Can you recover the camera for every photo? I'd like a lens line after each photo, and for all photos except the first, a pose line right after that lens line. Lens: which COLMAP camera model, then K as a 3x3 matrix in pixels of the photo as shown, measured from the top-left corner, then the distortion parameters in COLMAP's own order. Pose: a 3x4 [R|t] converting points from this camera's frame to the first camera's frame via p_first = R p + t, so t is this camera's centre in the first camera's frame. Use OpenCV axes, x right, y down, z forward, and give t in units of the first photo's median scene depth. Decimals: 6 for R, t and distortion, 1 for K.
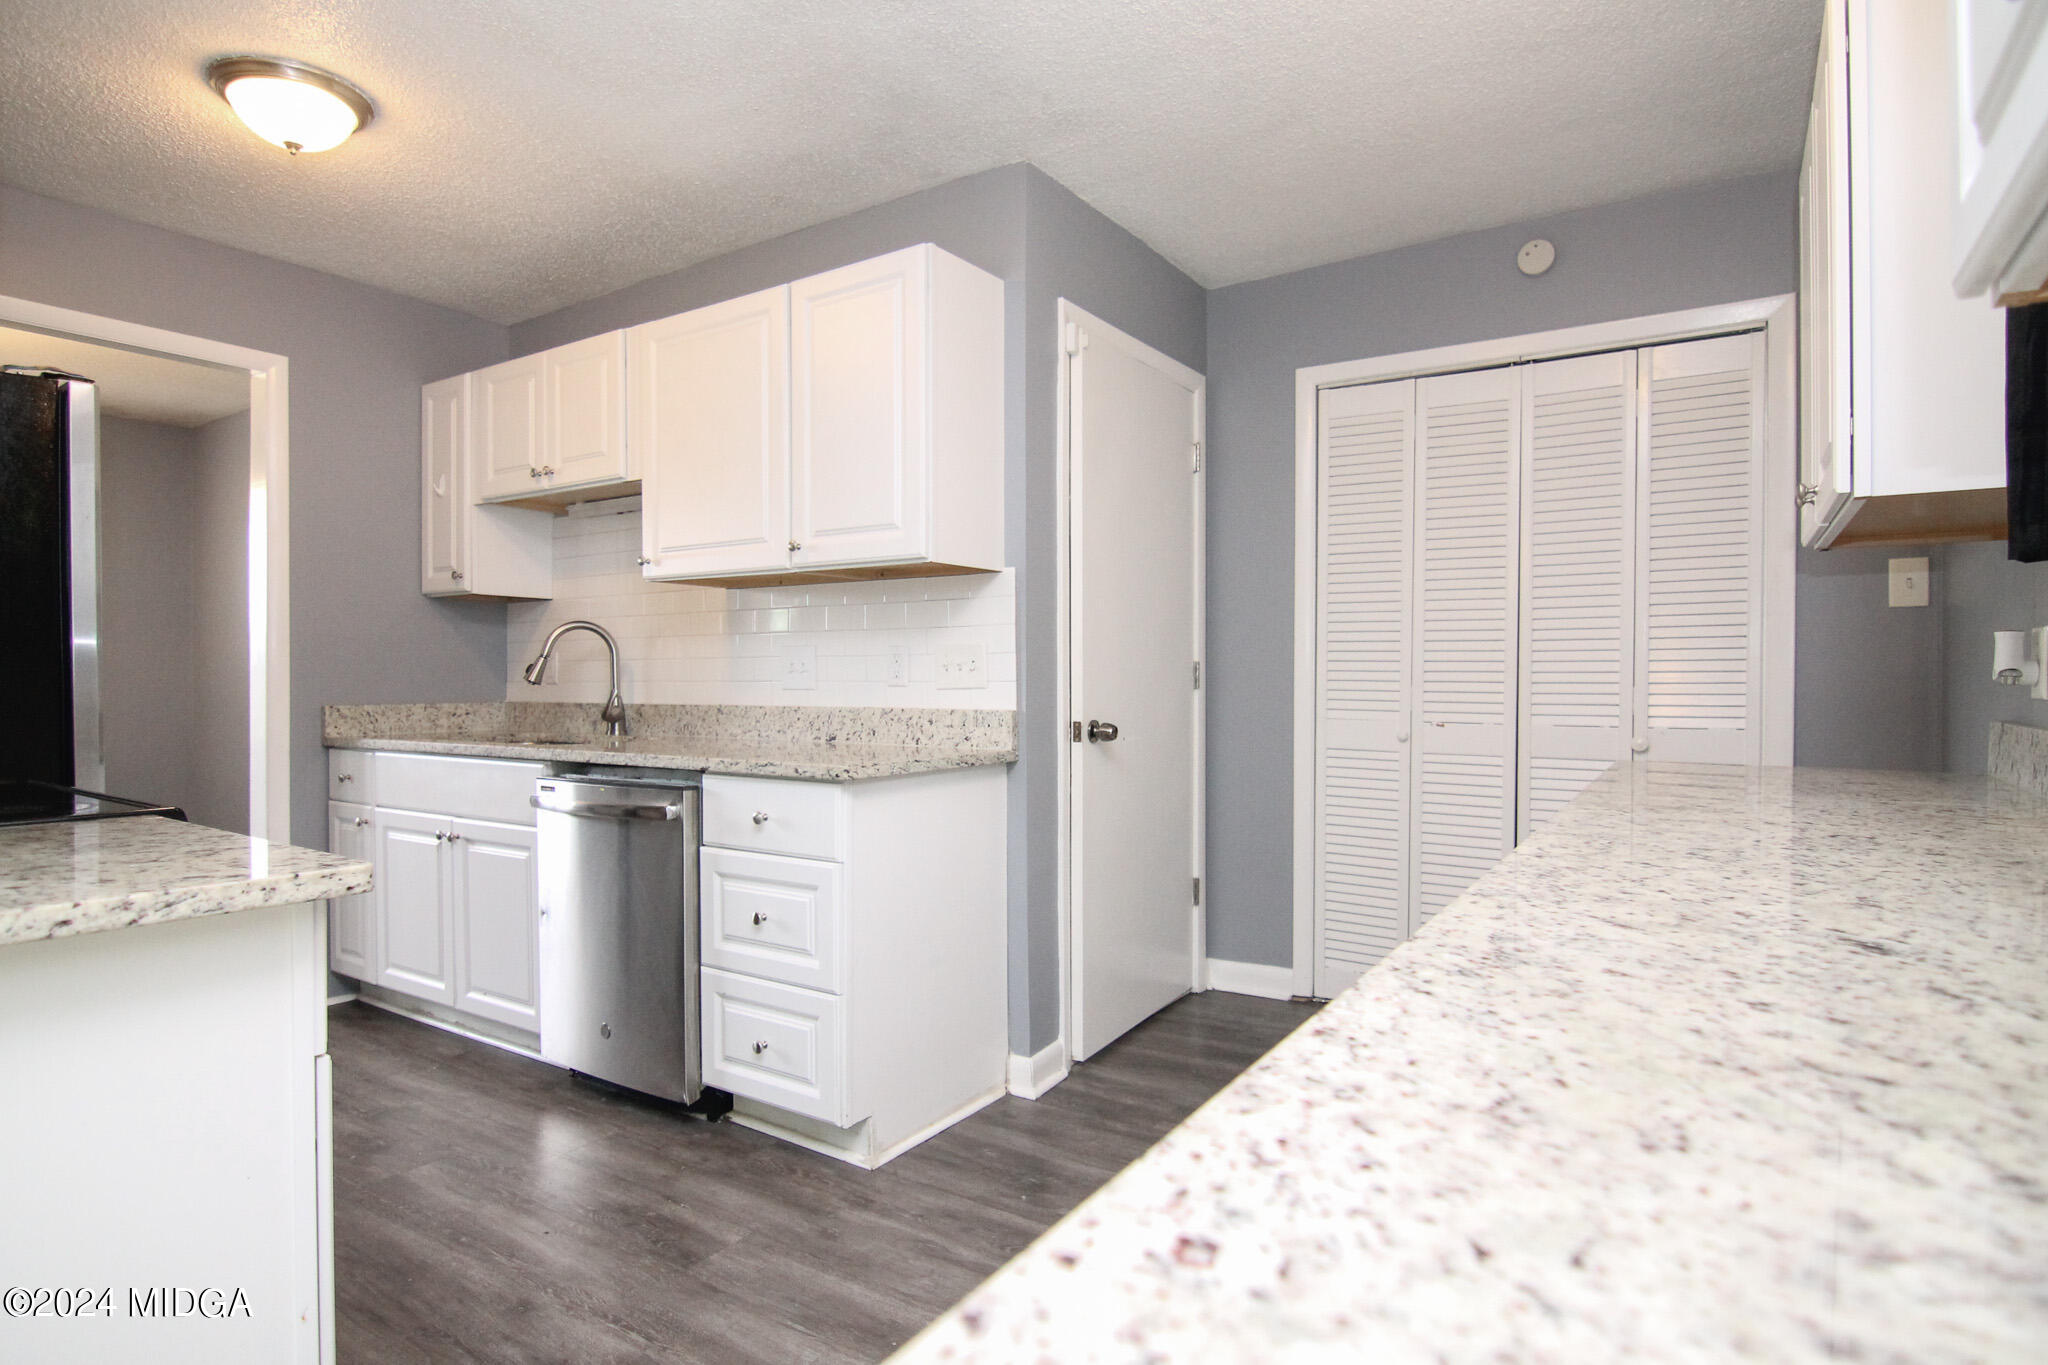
lens RADIAL K [[1065.1, 0, 1021.0], [0, 1065.1, 692.0], [0, 0, 1]] dist [0.004219, -0.015954]
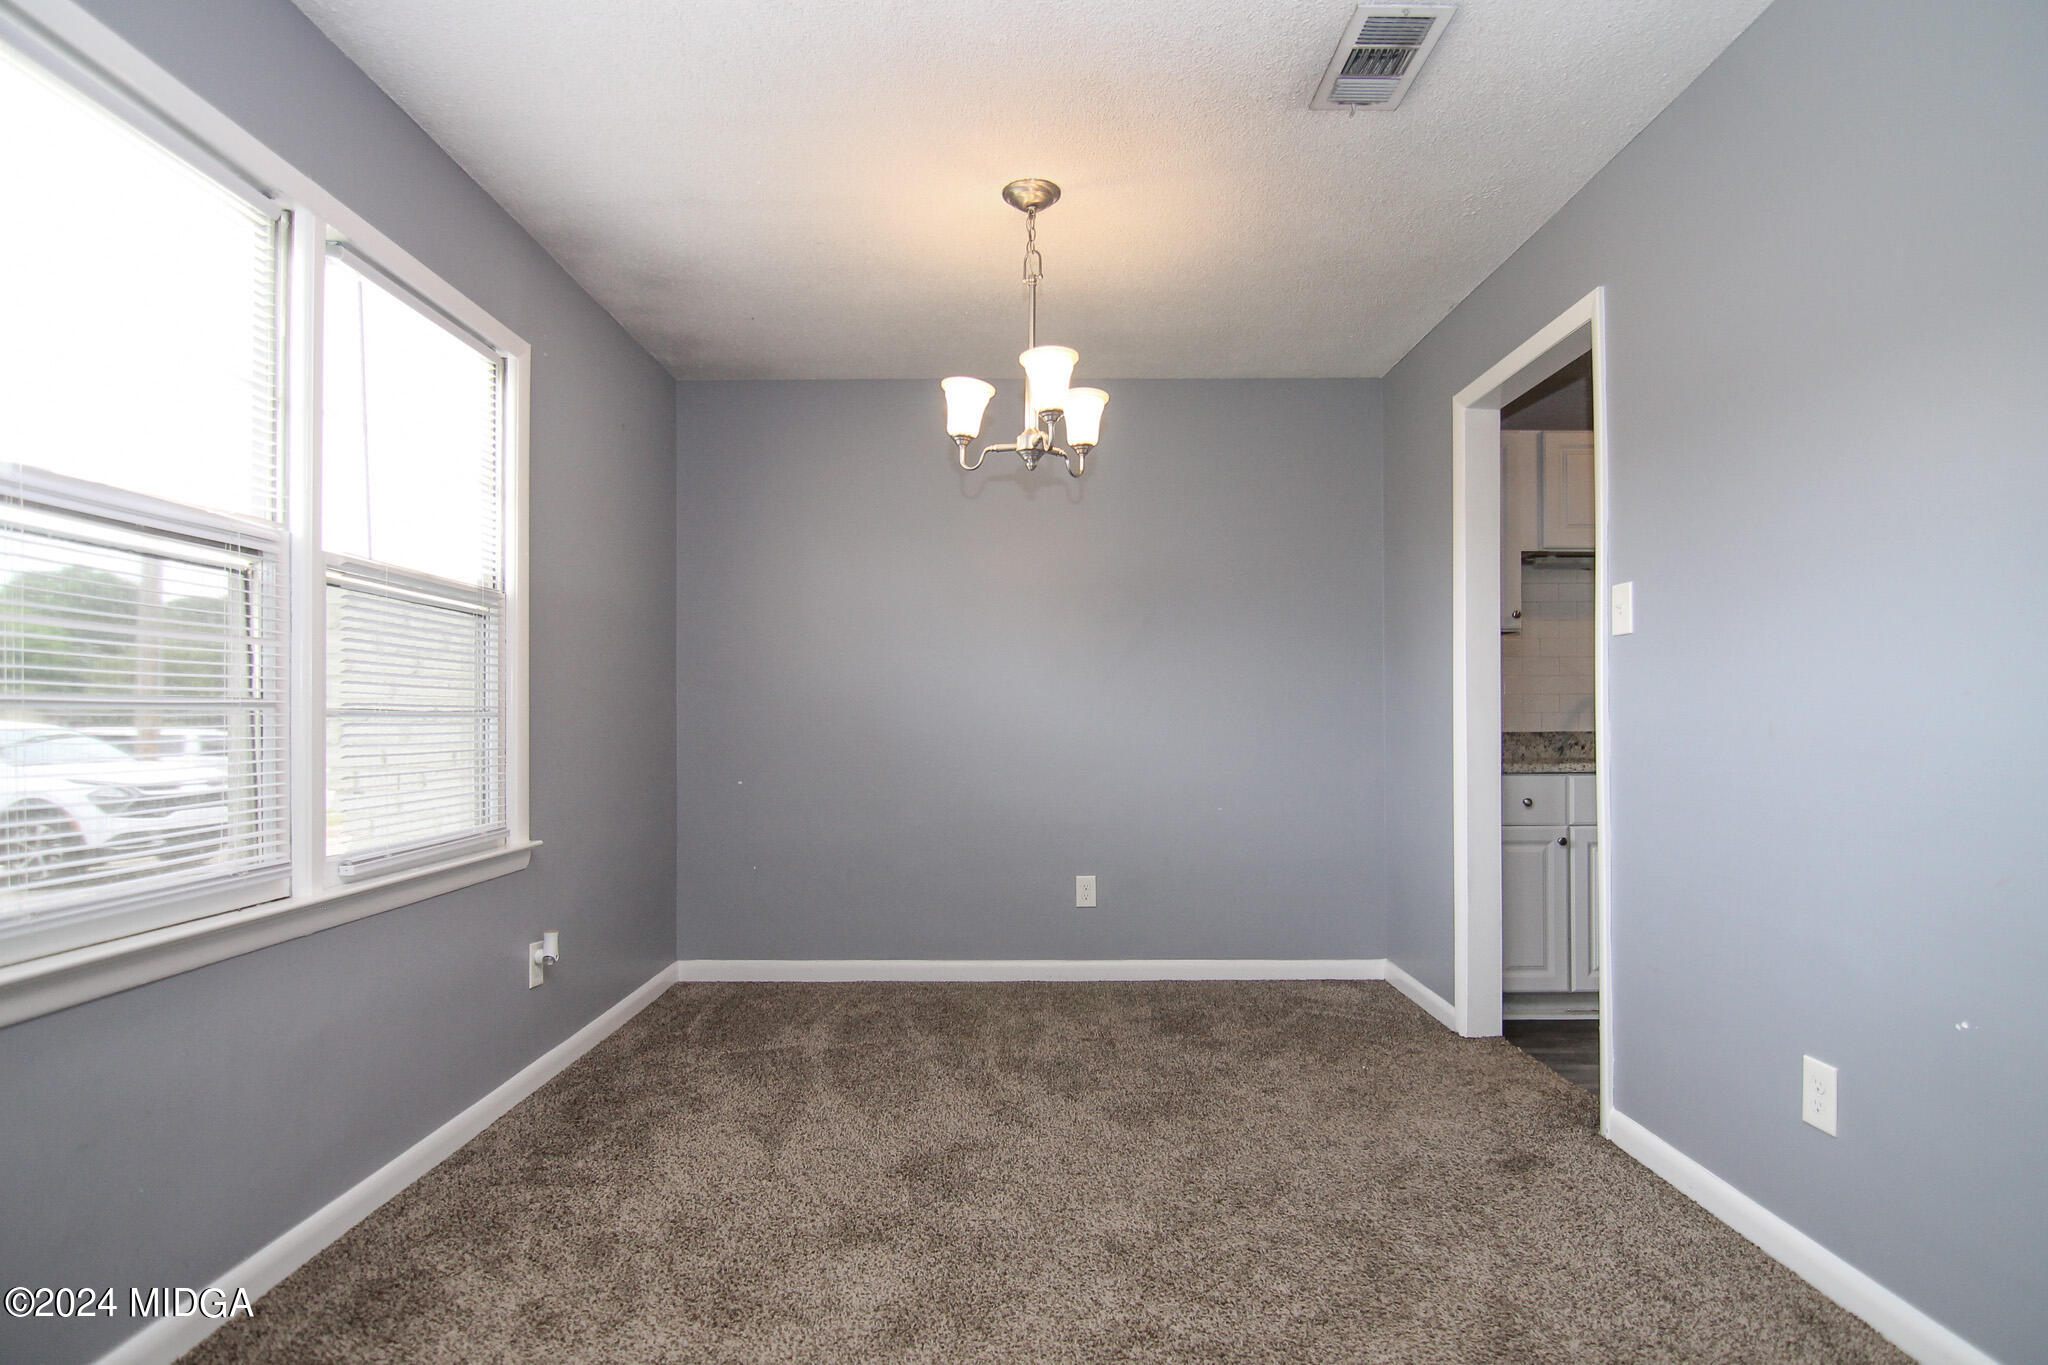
lens RADIAL K [[1058.1, 0, 1024.8], [0, 1058.1, 705.8], [0, 0, 1]] dist [-0.001976, -0.017278]
pose [[0.838100, 0.004811, 0.545496, -1.928180], [0.012525, 0.999528, -0.028059, 0.010811], [-0.545374, 0.030348, 0.837644, 0.459908]]
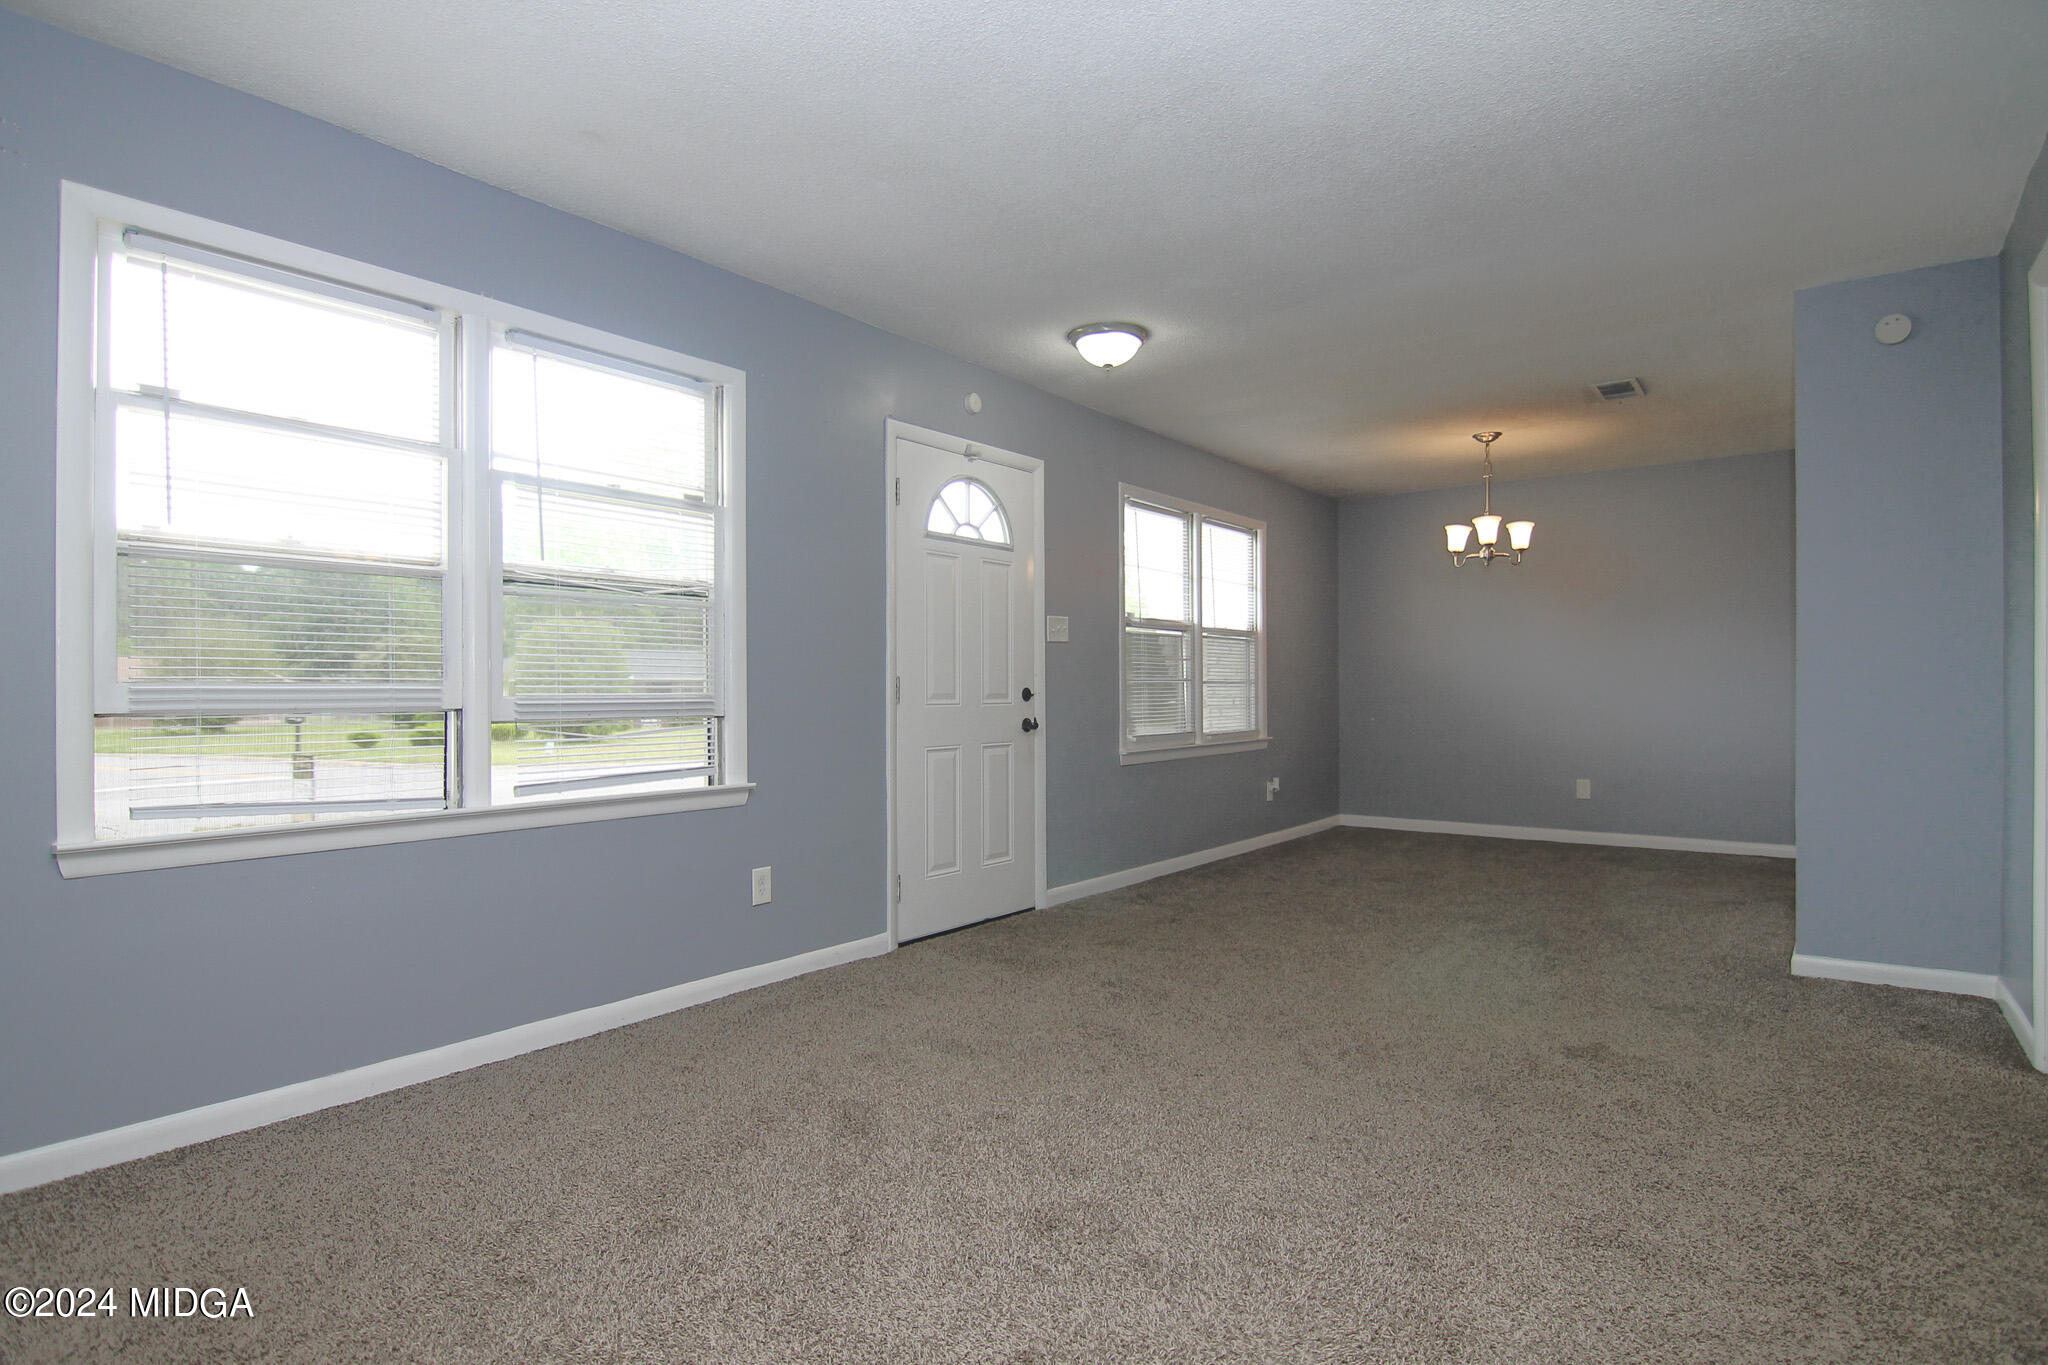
lens RADIAL K [[1085.3, 0, 1024.0], [0, 1085.3, 682.5], [0, 0, 1]] dist [-0.001425, 0.000036]
pose [[0.997985, -0.004331, -0.063300, -2.157438], [0.002692, 0.999660, -0.025952, 0.045467], [0.063391, 0.025730, 0.997657, -0.860538]]
